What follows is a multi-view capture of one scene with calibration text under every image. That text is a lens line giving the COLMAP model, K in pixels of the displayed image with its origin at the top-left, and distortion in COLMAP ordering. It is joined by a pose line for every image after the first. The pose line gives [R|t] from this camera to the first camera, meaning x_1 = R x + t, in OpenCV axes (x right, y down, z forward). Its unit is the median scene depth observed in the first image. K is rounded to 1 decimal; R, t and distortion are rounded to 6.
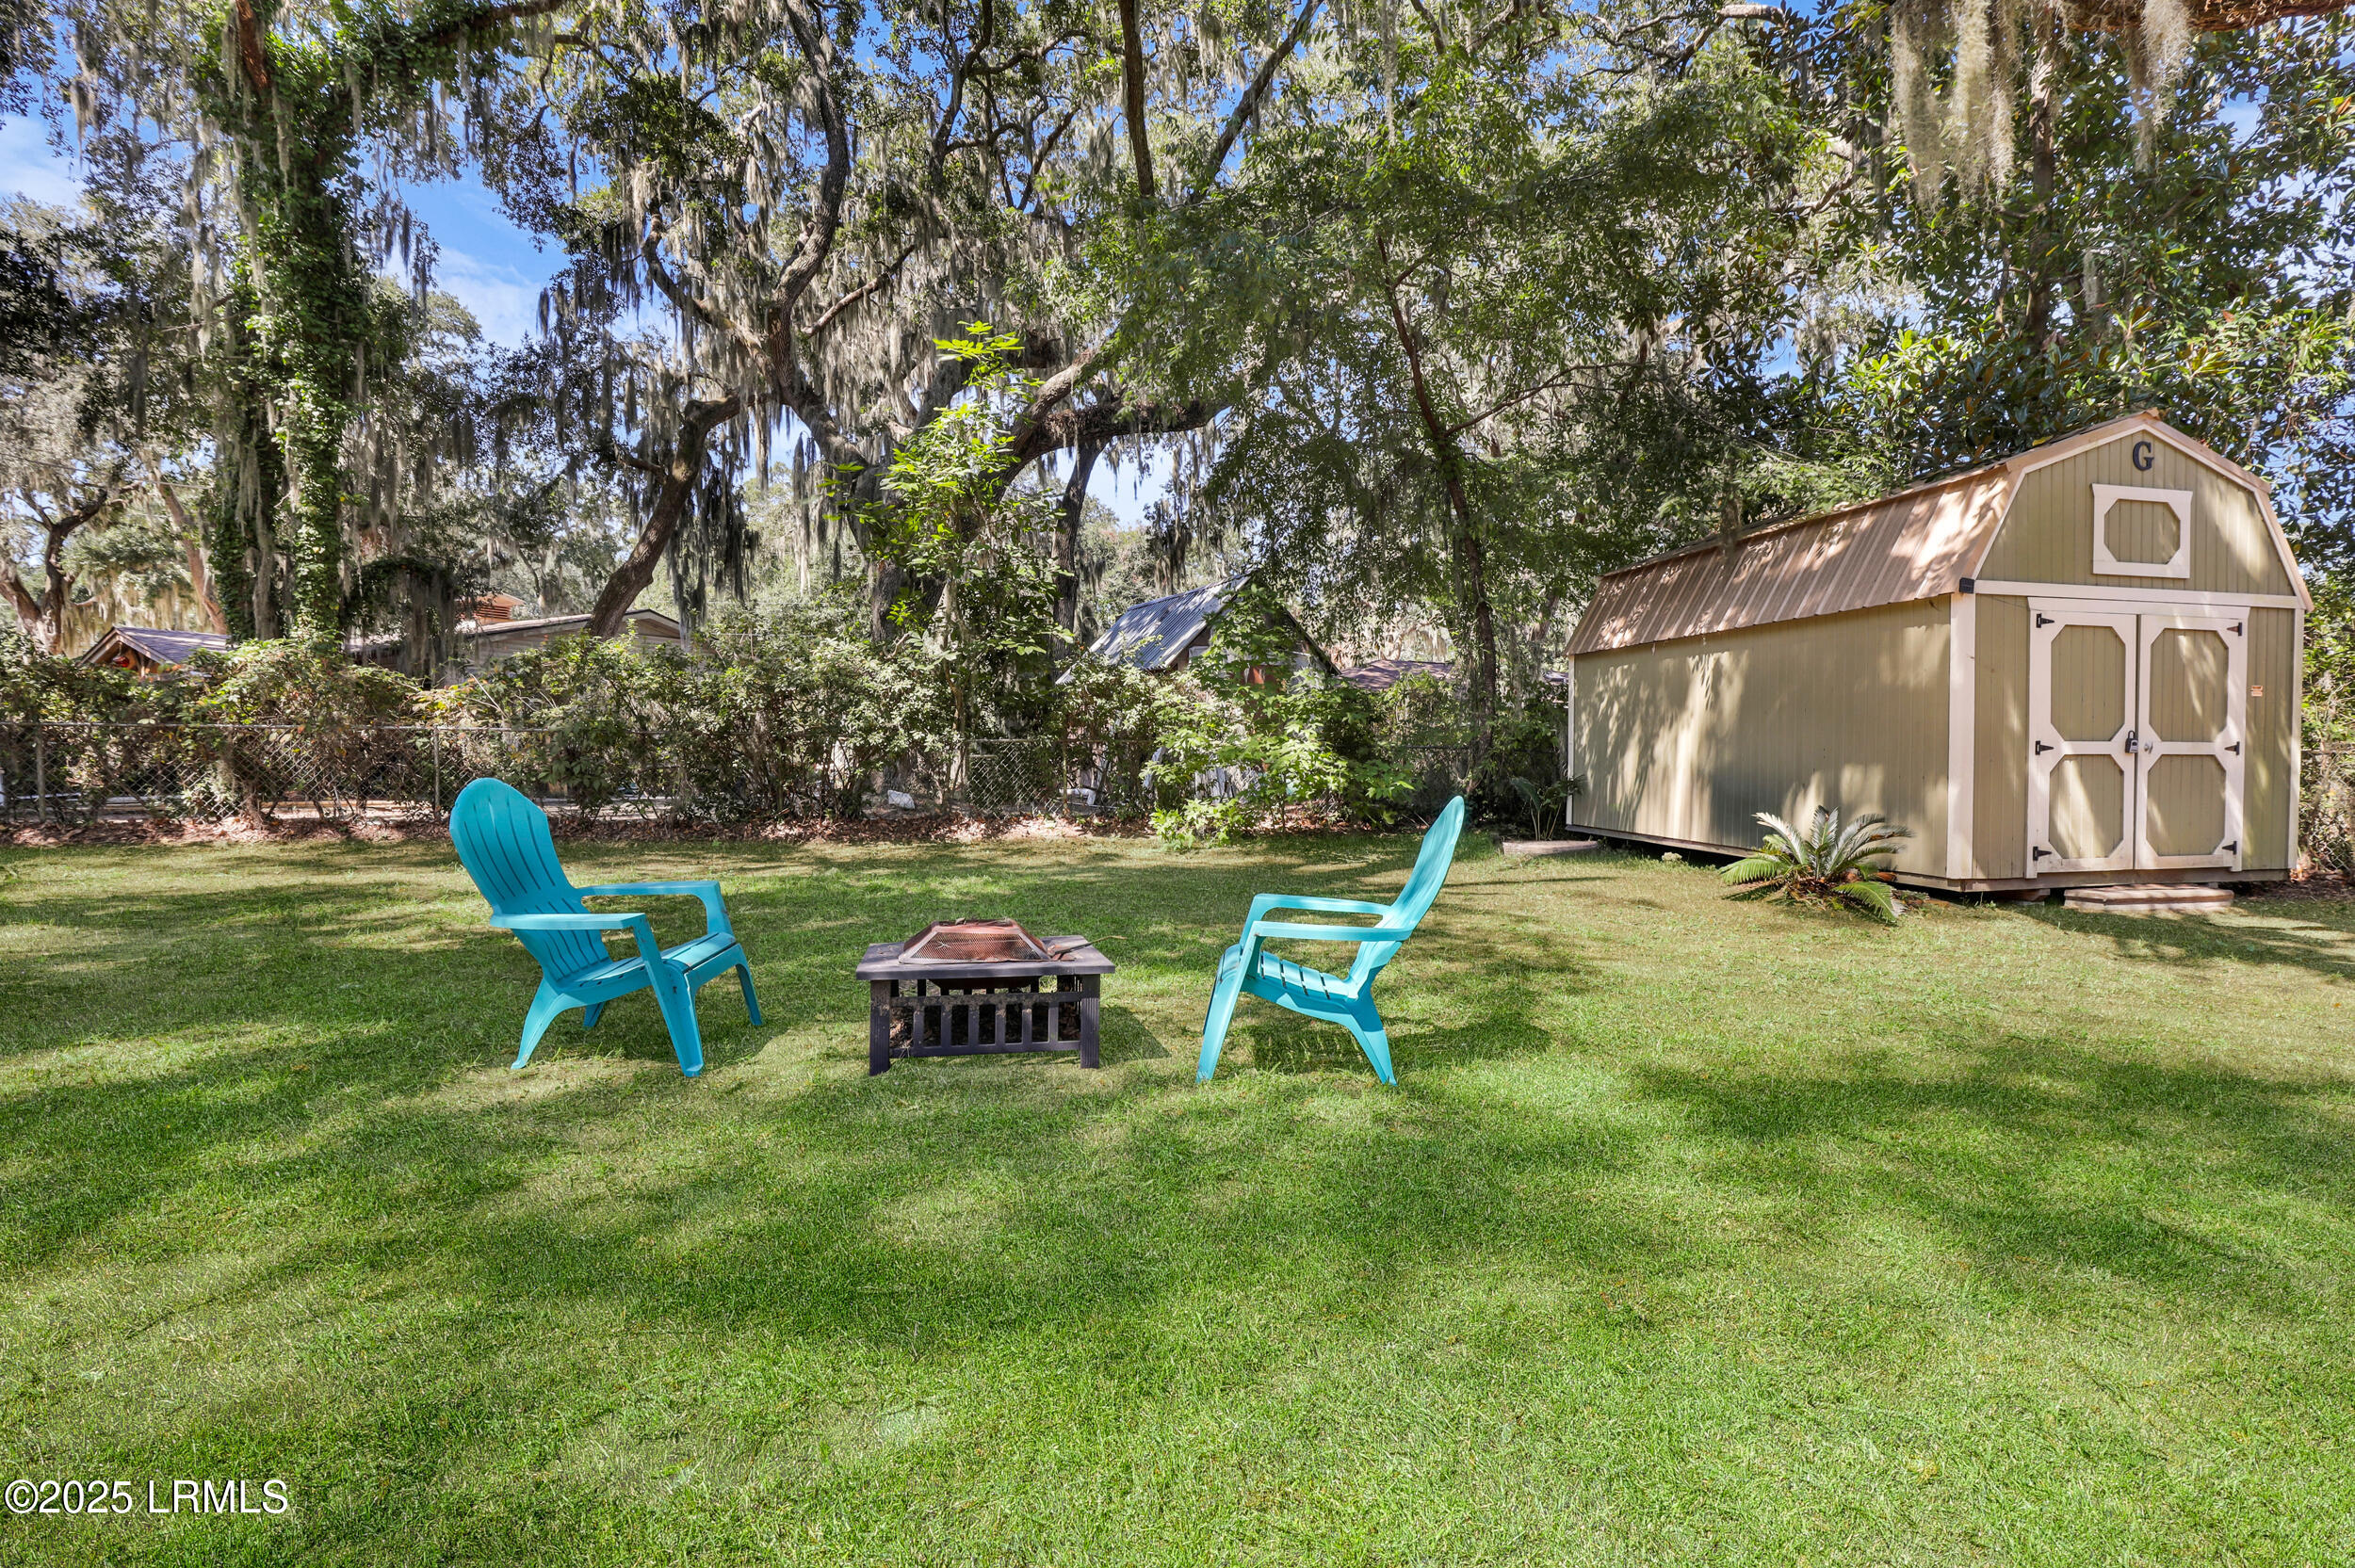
lens RADIAL K [[1175.8, 0, 1084.0], [0, 1175.8, 780.5], [0, 0, 1]] dist [-0.043673, 0.011749]
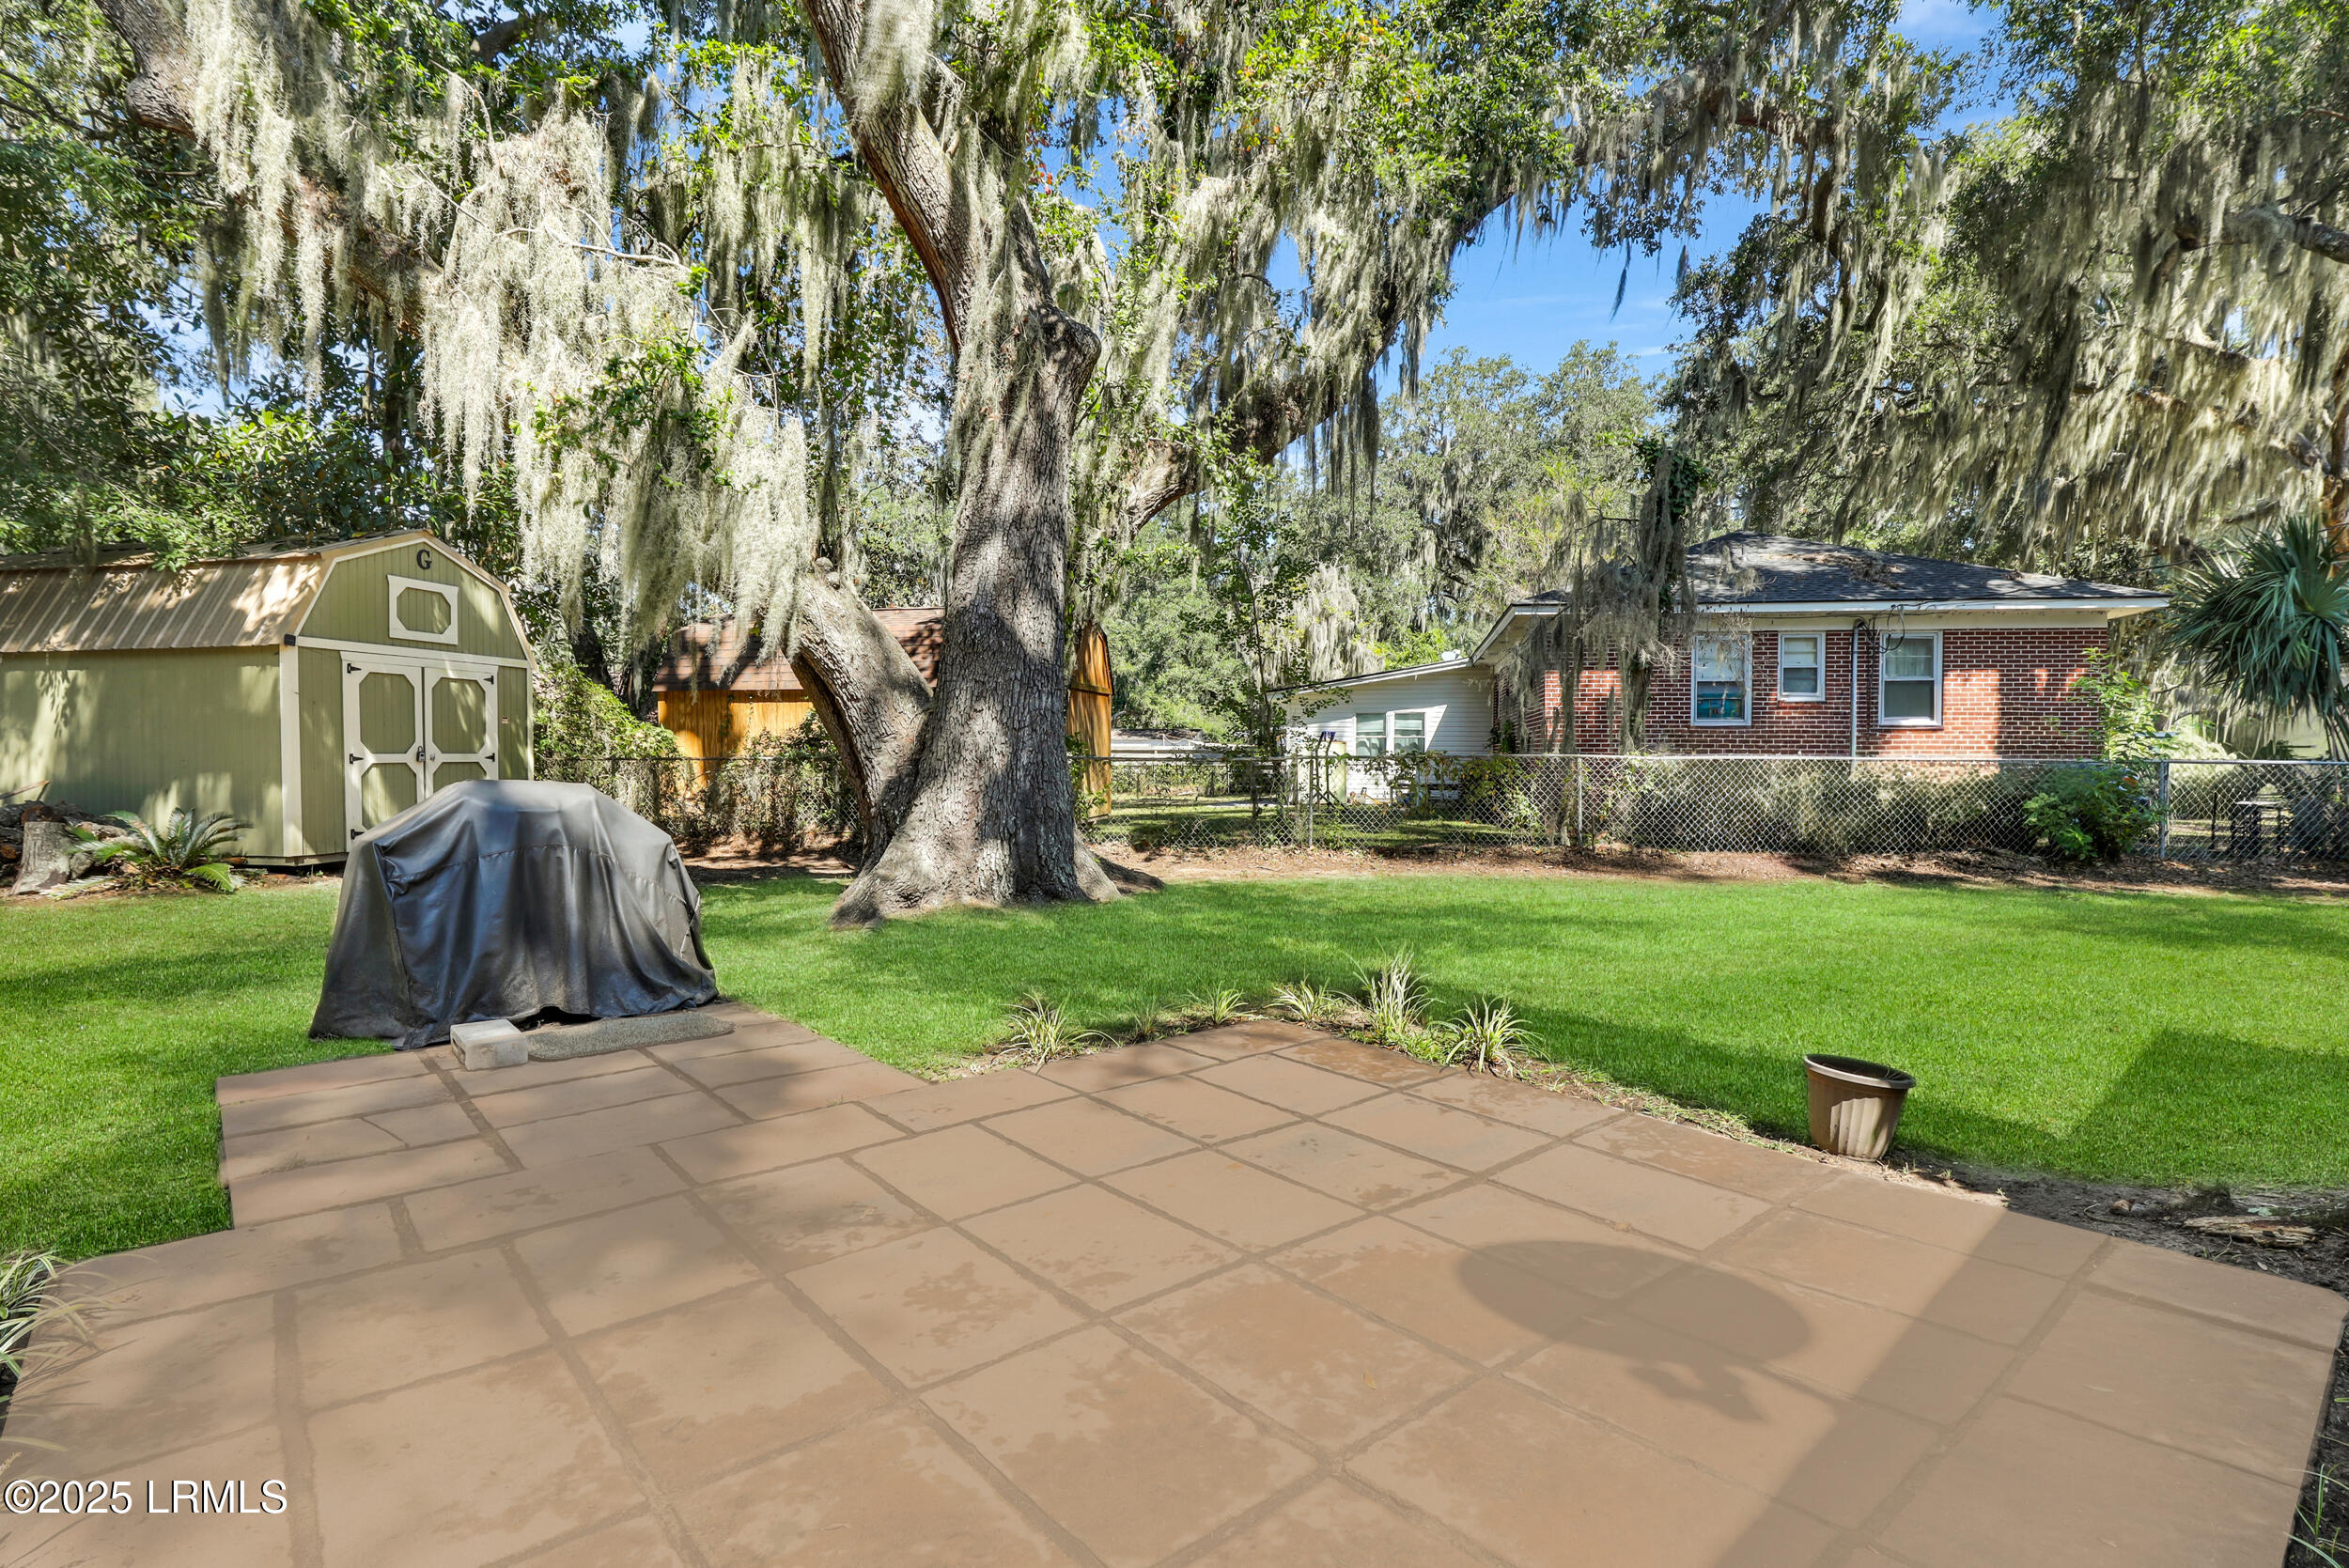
lens RADIAL K [[1201.9, 0, 1278.4], [0, 1201.9, 780.2], [0, 0, 1]] dist [-0.031299, 0.005320]
pose [[0.295018, -0.024678, 0.955173, -0.195901], [0.025794, 0.999508, 0.017856, 0.001015], [-0.955144, 0.019370, 0.295509, -0.463754]]
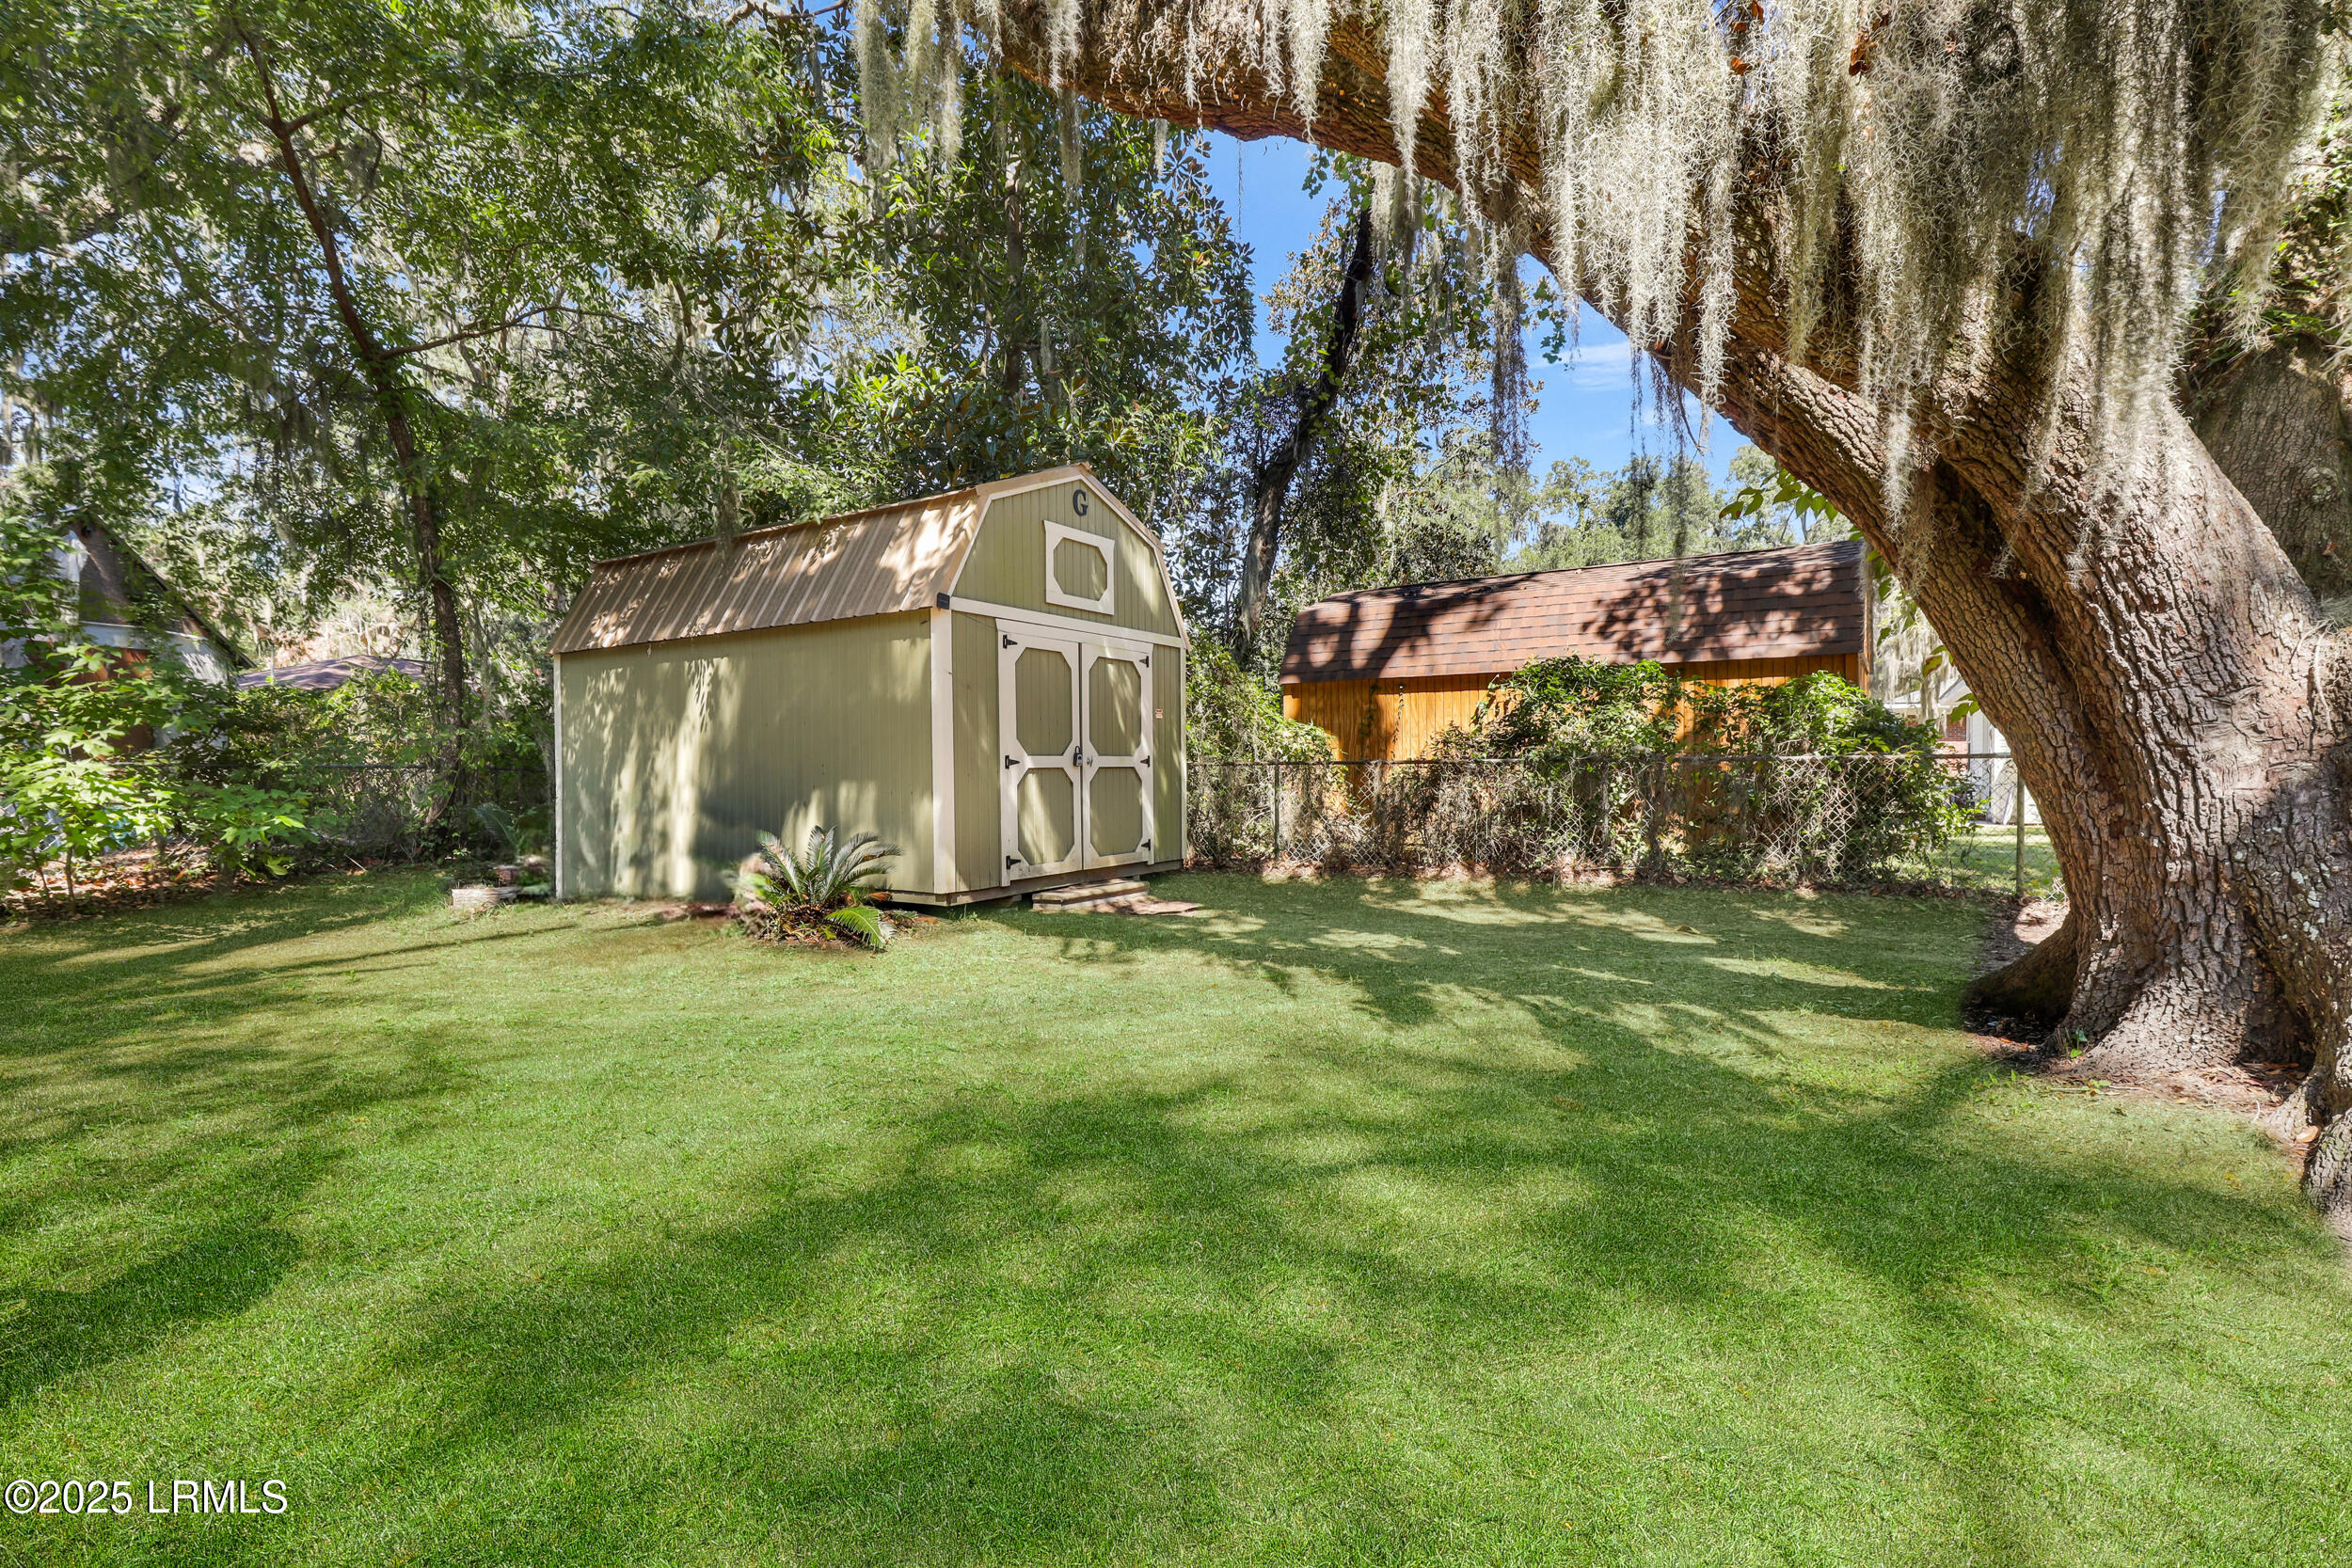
lens RADIAL K [[1182.7, 0, 1310.1], [0, 1182.7, 777.1], [0, 0, 1]] dist [-0.039111, 0.012233]
pose [[0.604411, -0.015733, 0.796517, 0.122388], [0.028462, 0.999593, -0.001853, -0.004325], [-0.796164, 0.023790, 0.604613, 0.110202]]
